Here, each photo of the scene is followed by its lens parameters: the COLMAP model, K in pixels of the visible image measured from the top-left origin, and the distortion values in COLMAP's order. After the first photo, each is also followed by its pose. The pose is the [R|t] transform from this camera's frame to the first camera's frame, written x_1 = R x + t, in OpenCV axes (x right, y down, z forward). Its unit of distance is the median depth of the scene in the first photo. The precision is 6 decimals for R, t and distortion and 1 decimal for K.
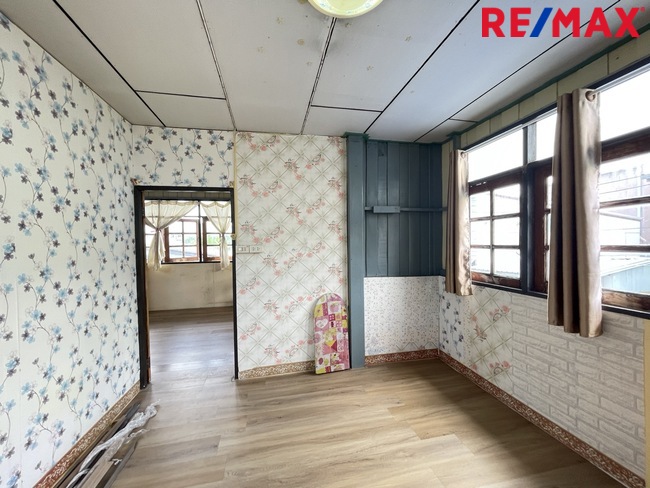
lens RADIAL K [[263.5, 0, 322.8], [0, 263.5, 245.3], [0, 0, 1]] dist [-0.001248, 0.000215]
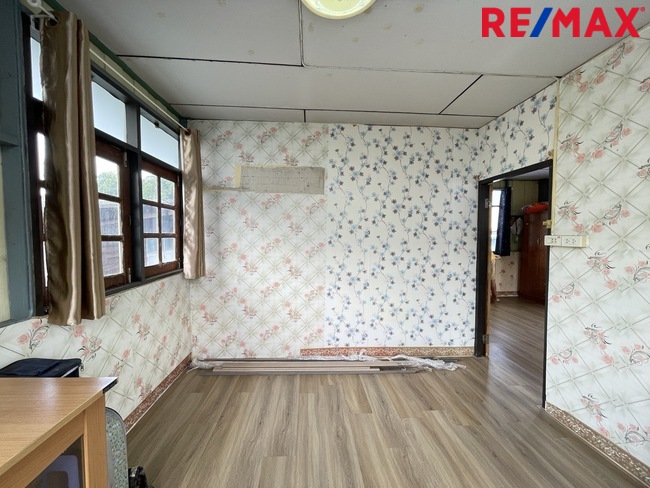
lens RADIAL K [[263.5, 0, 324.4], [0, 263.5, 244.9], [0, 0, 1]] dist [-0.001248, 0.000215]
pose [[-0.144179, 0.061511, -0.987638, 0.555354], [-0.014693, 0.997823, 0.064290, -0.012010], [0.989443, 0.023780, -0.142961, 0.509788]]
